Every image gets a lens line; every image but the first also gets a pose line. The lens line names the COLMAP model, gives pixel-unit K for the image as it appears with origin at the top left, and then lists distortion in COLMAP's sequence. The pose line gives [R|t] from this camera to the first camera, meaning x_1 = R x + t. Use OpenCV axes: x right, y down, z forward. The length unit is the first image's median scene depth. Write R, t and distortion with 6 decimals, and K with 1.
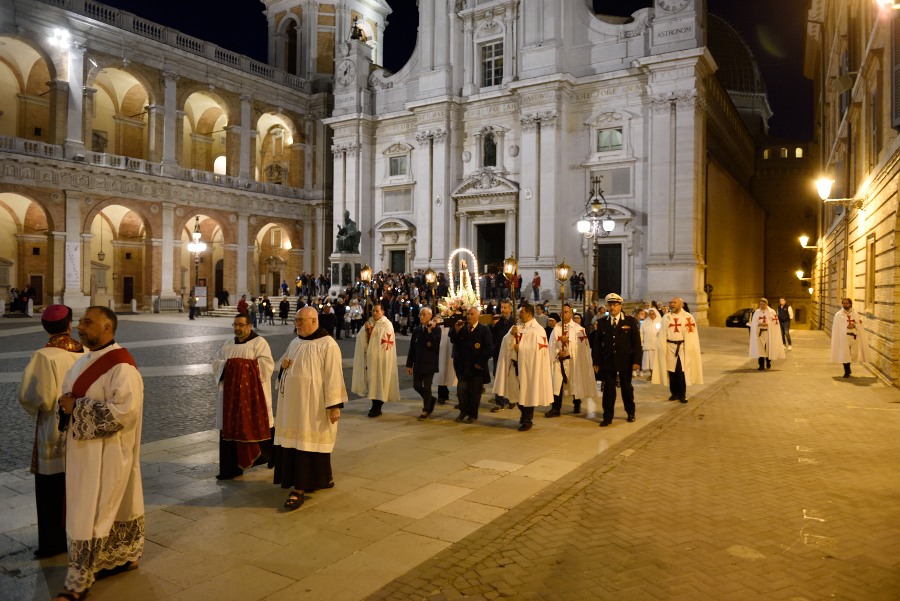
lens RADIAL K [[615.3, 0, 452.9], [0, 615.3, 300.0], [0, 0, 1]] dist [-0.046078, -0.006729]
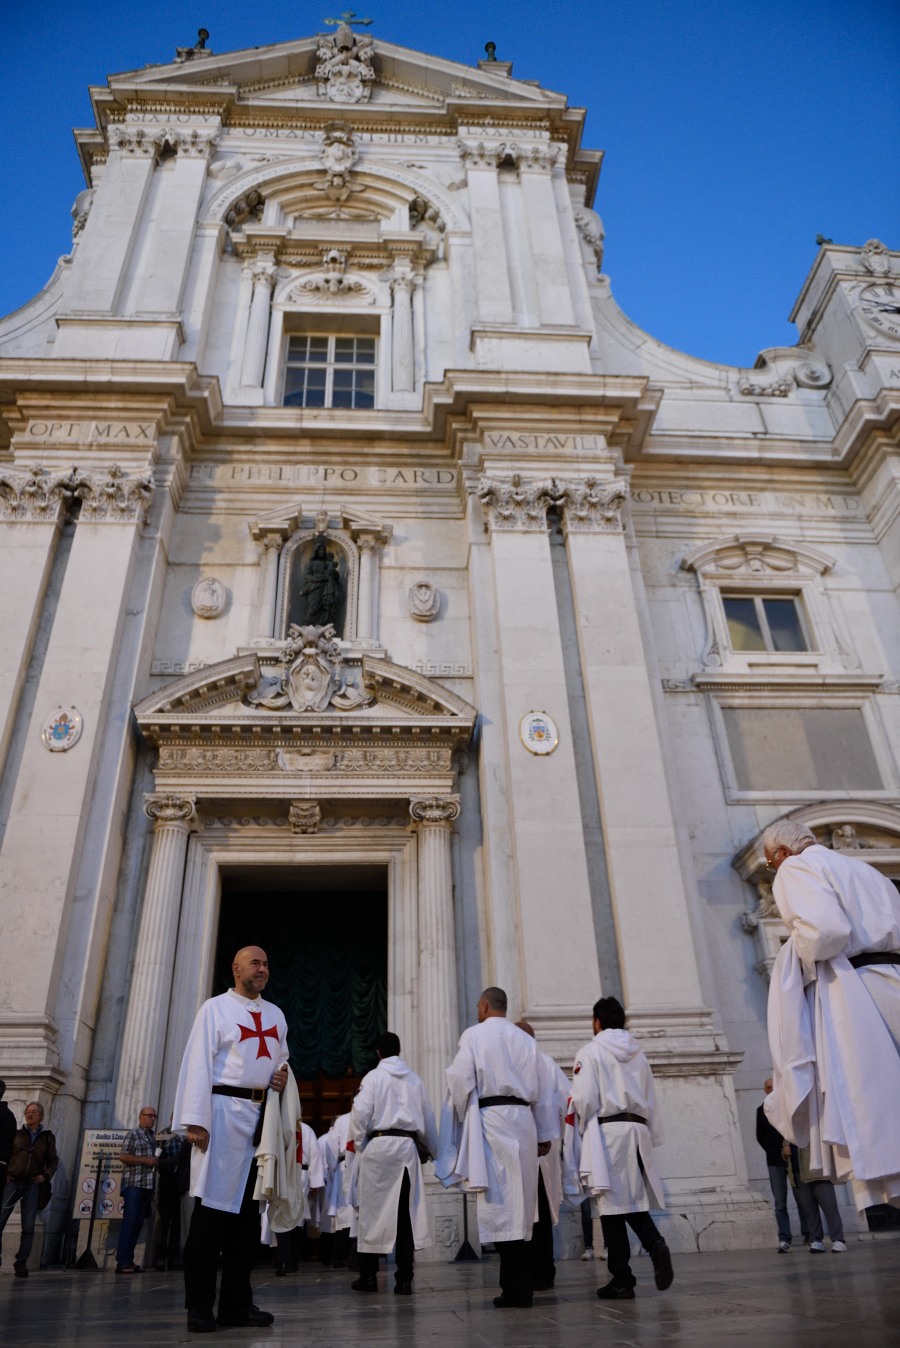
lens RADIAL K [[921.5, 0, 444.9], [0, 921.5, 673.5], [0, 0, 1]] dist [-0.046078, -0.006729]
pose [[0.797581, 0.288938, 0.529509, -0.089696], [0.050069, 0.843075, -0.535460, -0.006453], [-0.601131, 0.453585, 0.657953, 0.719804]]
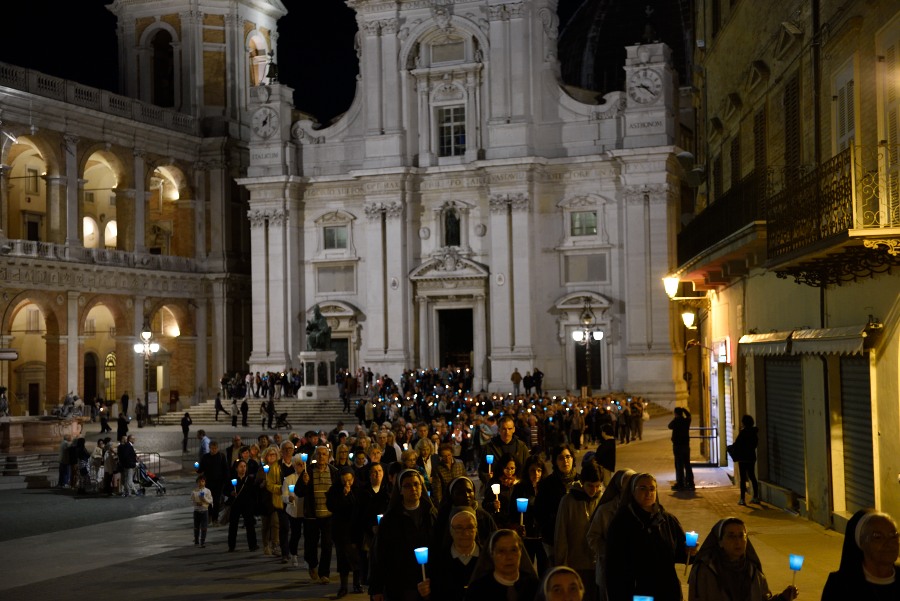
lens RADIAL K [[1357.6, 0, 455.9], [0, 1357.6, 302.4], [0, 0, 1]] dist [0.151024, 0.000000]
pose [[0.981891, -0.021300, 0.188243, -0.306990], [0.032522, 0.997860, -0.056729, -0.021310], [-0.186632, 0.061824, 0.980483, -0.932148]]
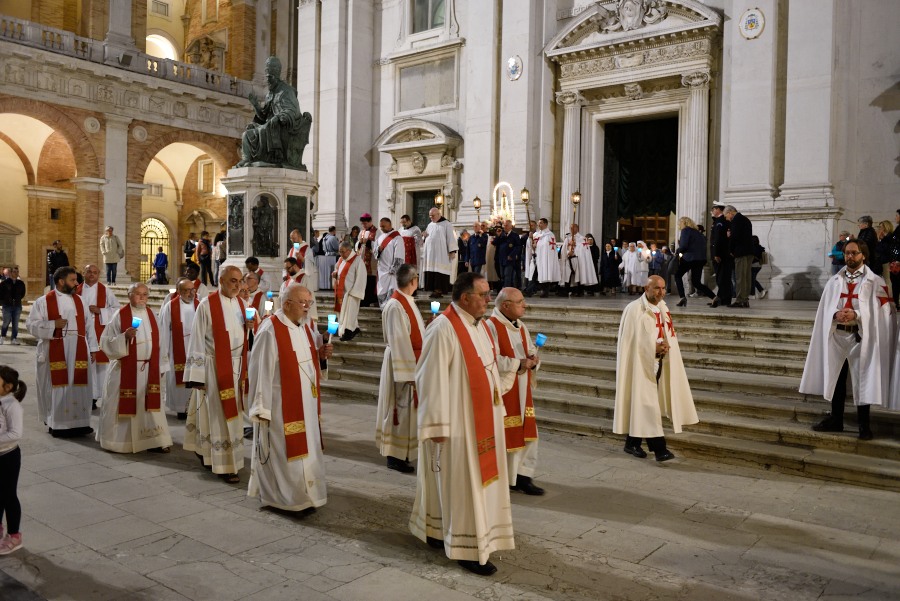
lens RADIAL K [[736.3, 0, 451.8], [0, 736.3, 299.3], [0, 0, 1]] dist [-0.013784, -0.007056]
pose [[0.995819, 0.014014, -0.090265, -0.018741], [-0.013450, 0.999886, 0.006853, -0.001731], [0.090351, -0.005611, 0.995894, 0.484851]]
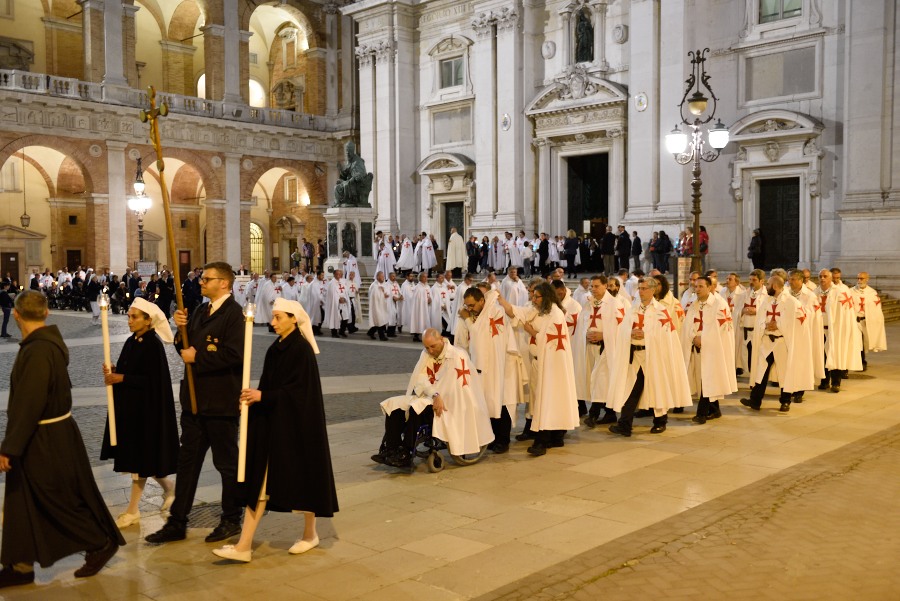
lens RADIAL K [[857.4, 0, 453.5], [0, 857.4, 299.8], [0, 0, 1]] dist [0.024171, 0.000000]
pose [[0.982840, -0.008581, -0.184260, 0.087345], [0.013639, 0.999564, 0.026199, -0.000097], [0.183954, -0.028262, 0.982528, 0.104070]]
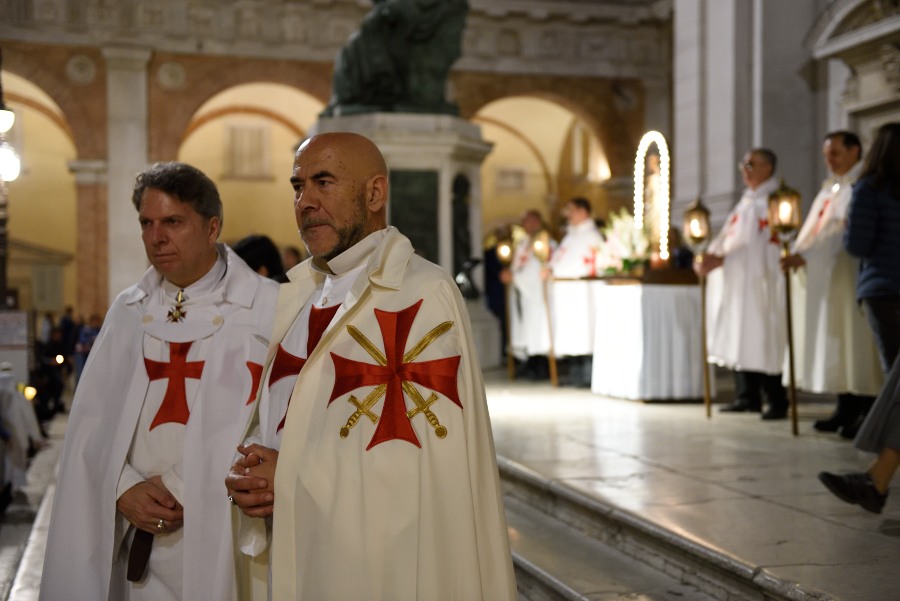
lens RADIAL K [[1126.1, 0, 449.9], [0, 1126.1, 303.5], [0, 0, 1]] dist [0.116760, 0.000000]
pose [[0.763547, -0.013365, -0.645614, 0.048451], [0.001031, 0.999810, -0.019477, -0.013285], [0.645752, 0.014206, 0.763415, 0.650982]]
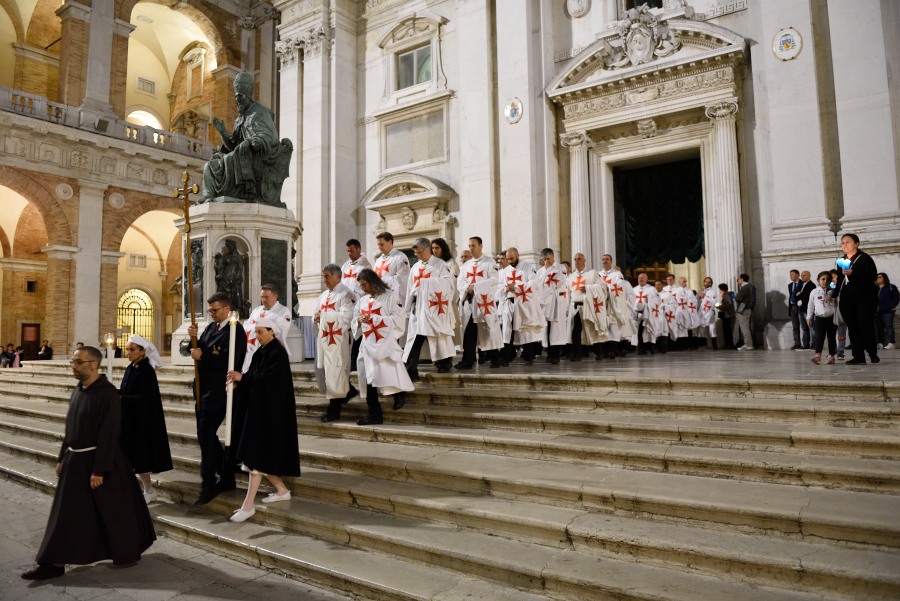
lens RADIAL K [[615.3, 0, 452.0], [0, 615.3, 298.1], [0, 0, 1]] dist [-0.046078, -0.006729]
pose [[0.999108, -0.026640, -0.032755, -0.054514], [0.023686, 0.995885, -0.087473, -0.004917], [0.034950, 0.086620, 0.995628, 0.615561]]
